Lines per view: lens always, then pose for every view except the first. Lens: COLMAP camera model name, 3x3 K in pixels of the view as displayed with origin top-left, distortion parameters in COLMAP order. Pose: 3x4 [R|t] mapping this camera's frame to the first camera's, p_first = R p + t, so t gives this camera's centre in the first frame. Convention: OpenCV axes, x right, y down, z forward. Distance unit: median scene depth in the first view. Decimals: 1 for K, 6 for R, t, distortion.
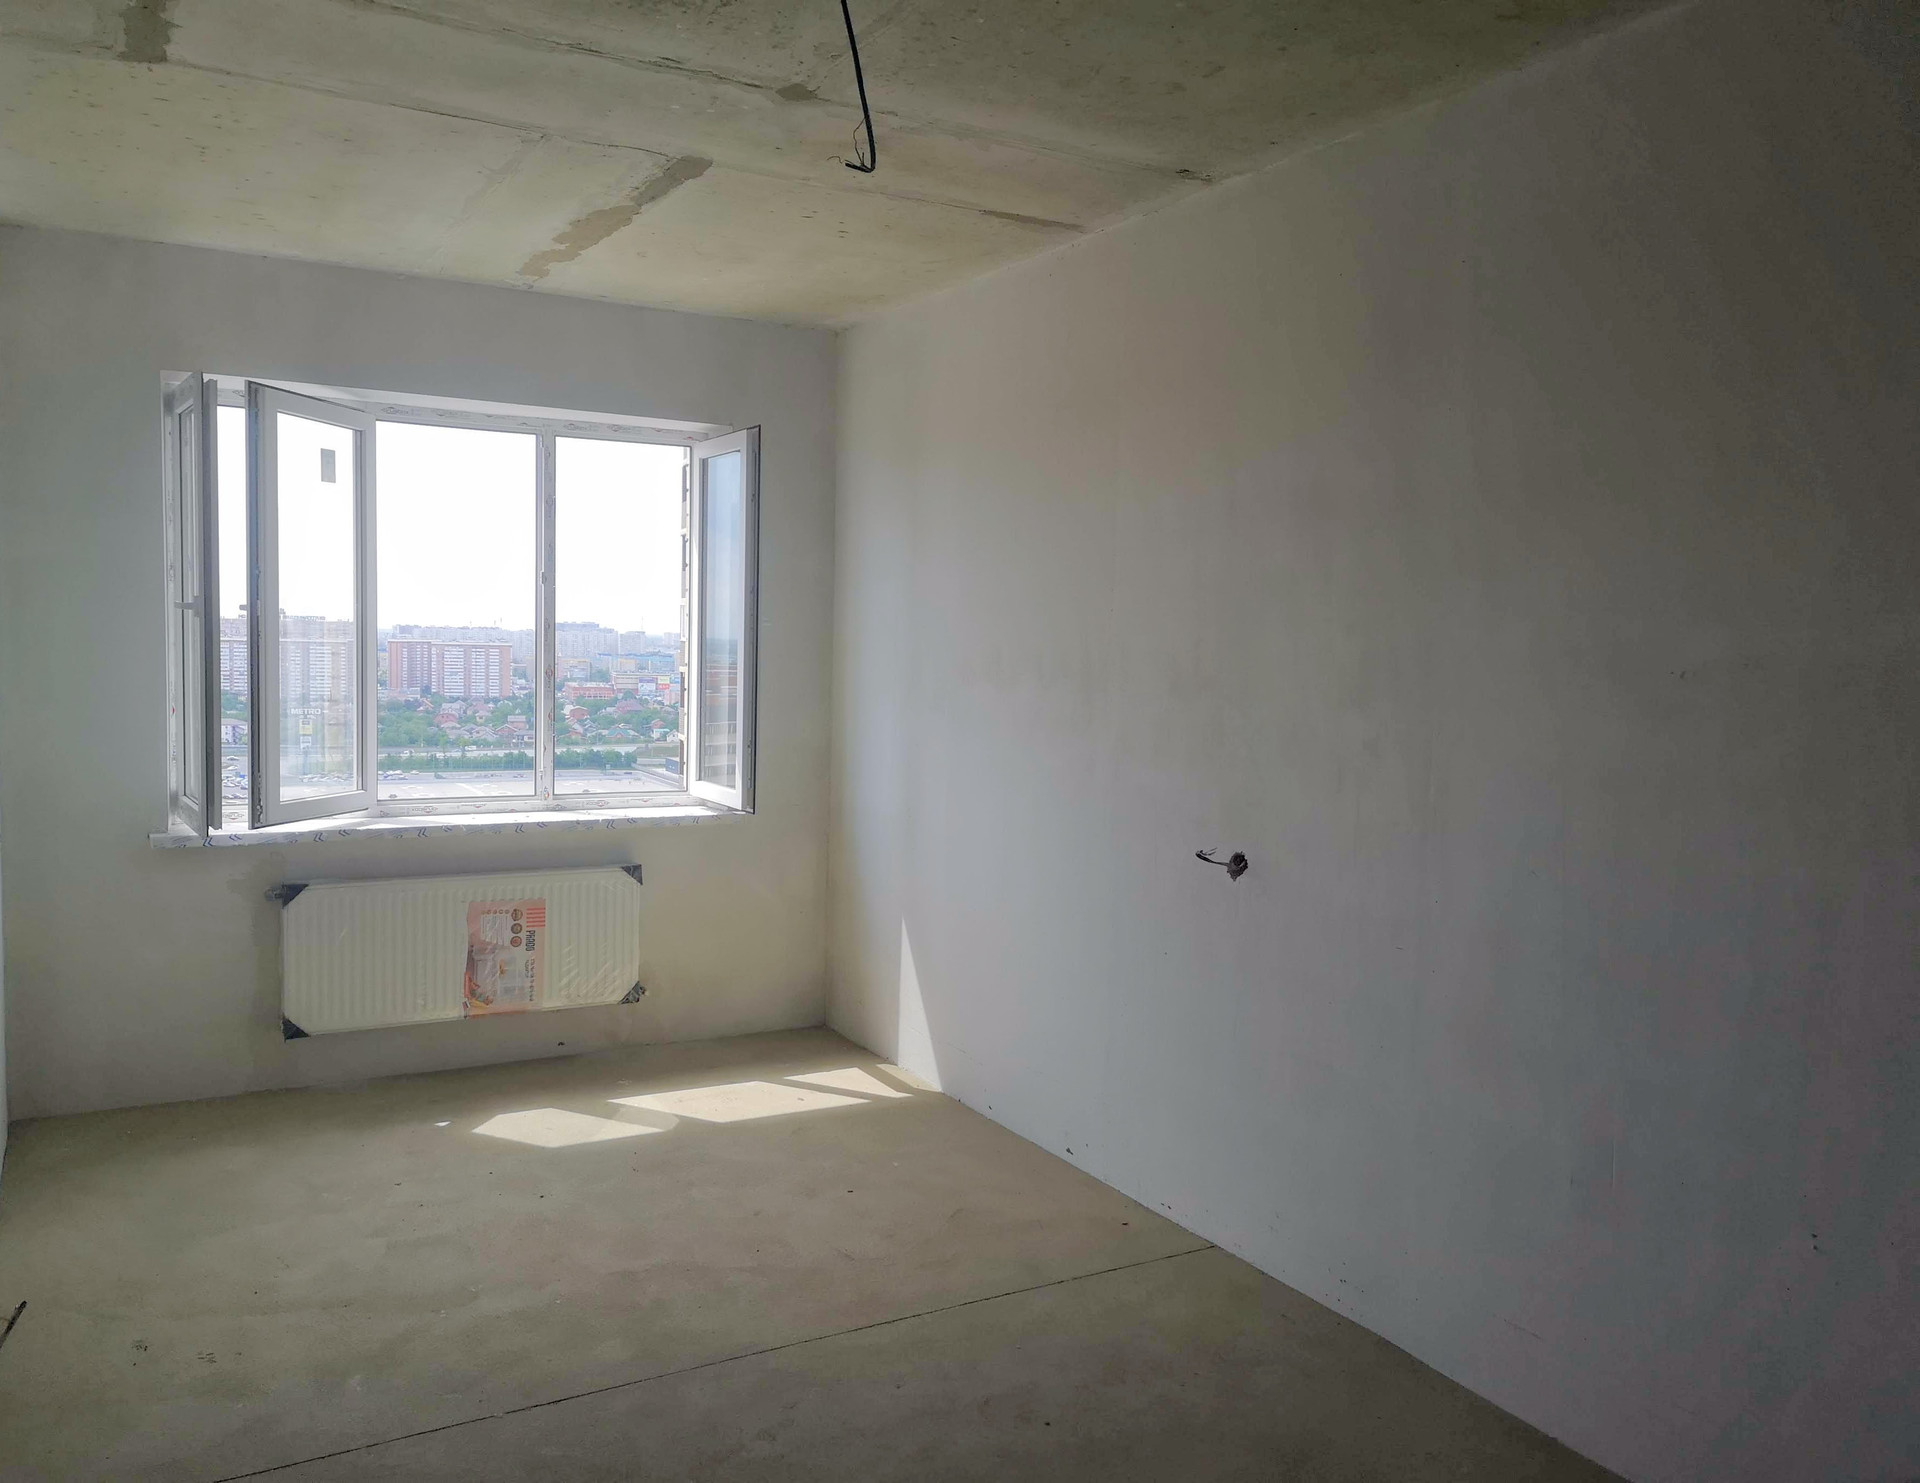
lens RADIAL K [[1642.7, 0, 961.5], [0, 1642.7, 748.5], [0, 0, 1]] dist [0.064869, -0.005770]
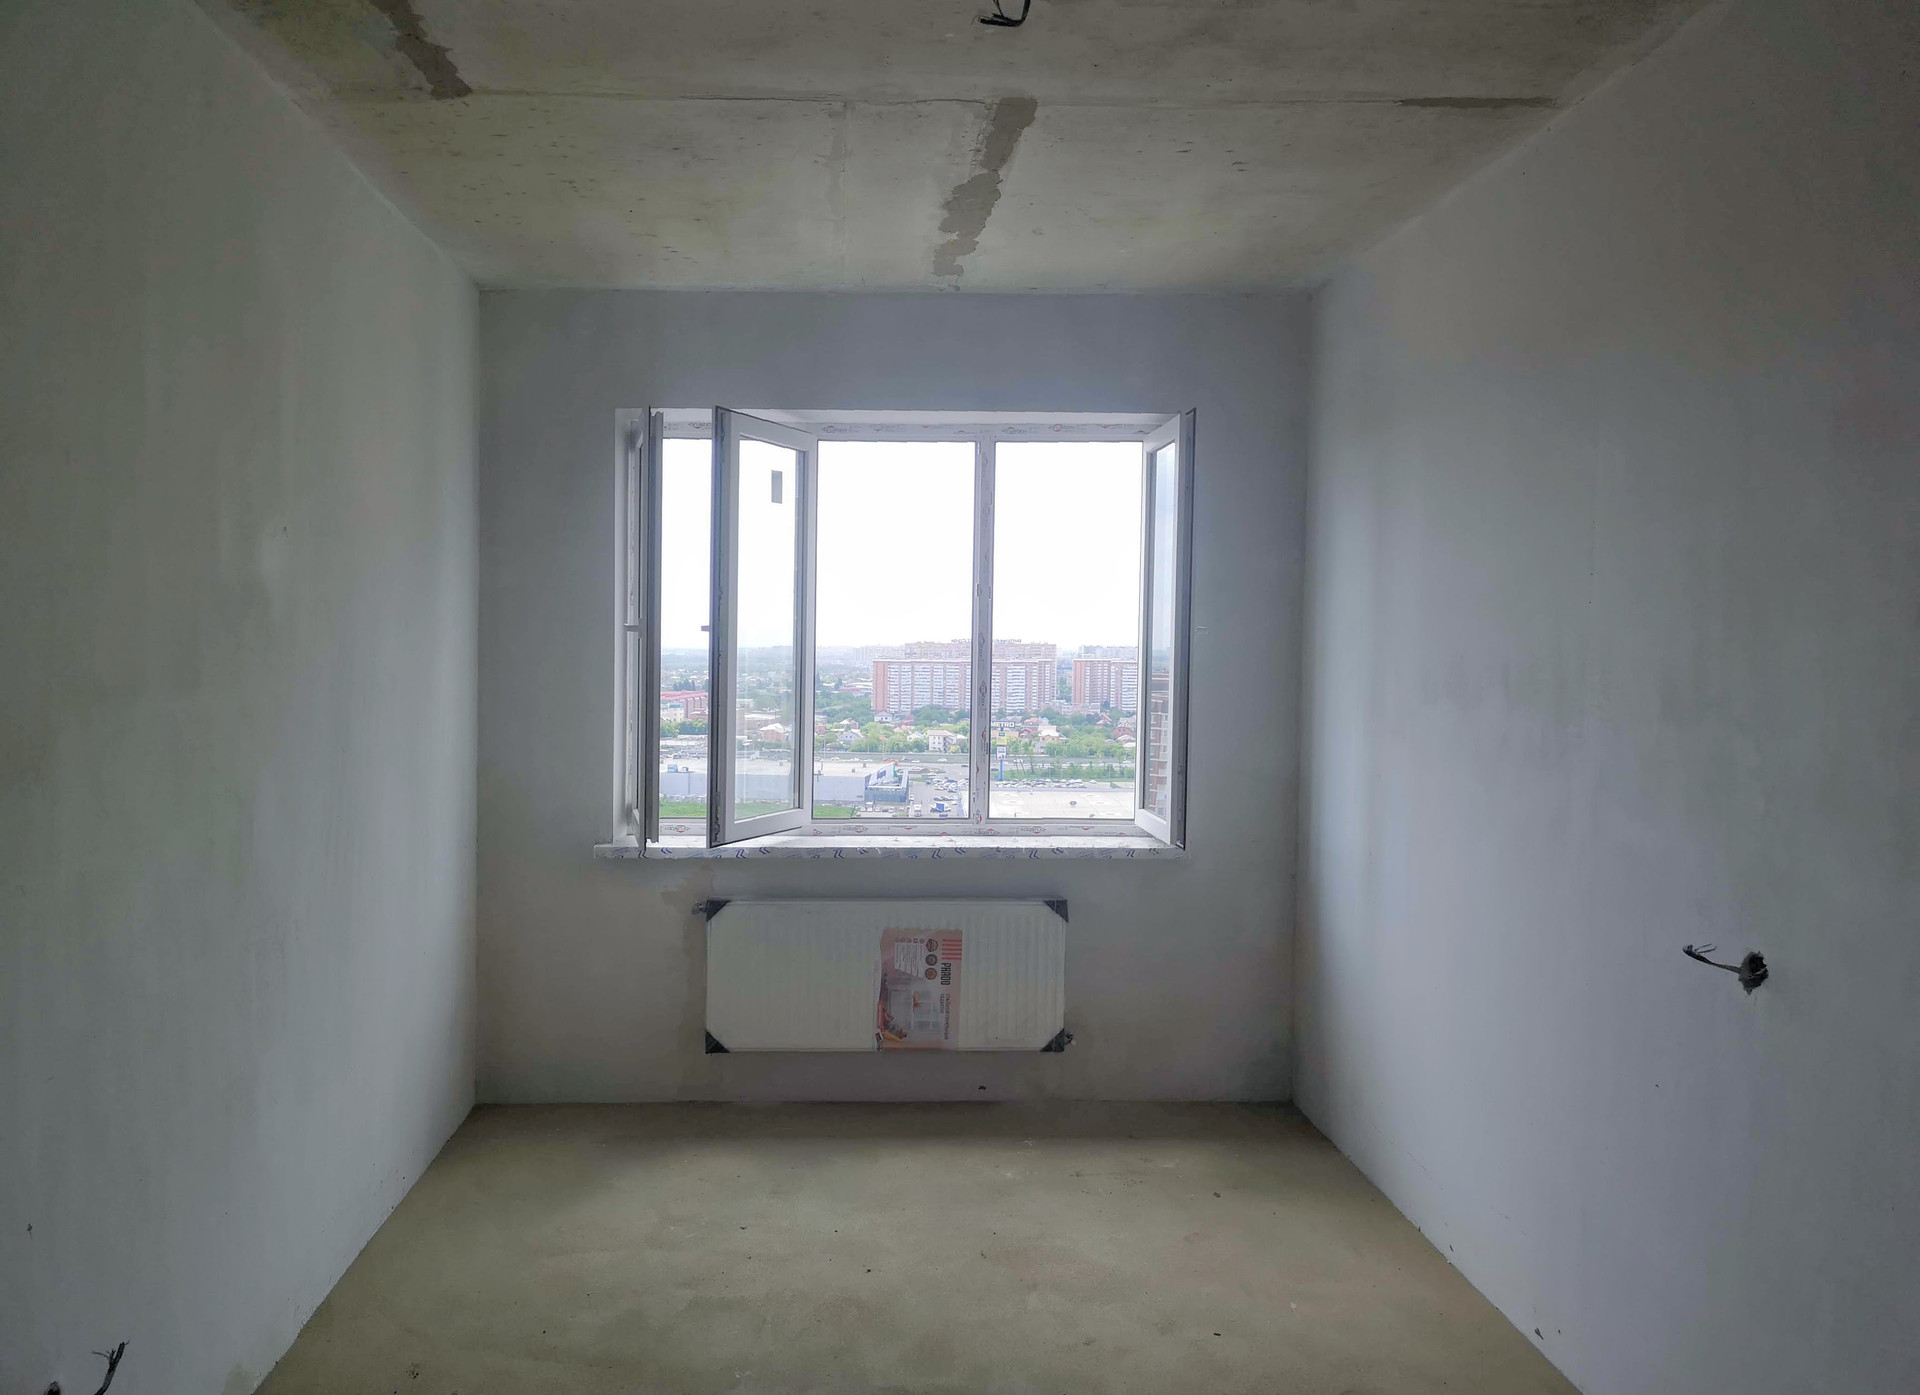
lens RADIAL K [[1493.6, 0, 959.0], [0, 1493.6, 689.8], [0, 0, 1]] dist [0.062895, -0.005252]
pose [[0.871268, -0.002697, -0.490800, 0.166439], [-0.019332, 0.999020, -0.039808, -0.011766], [0.490427, 0.044172, 0.870362, 0.256418]]
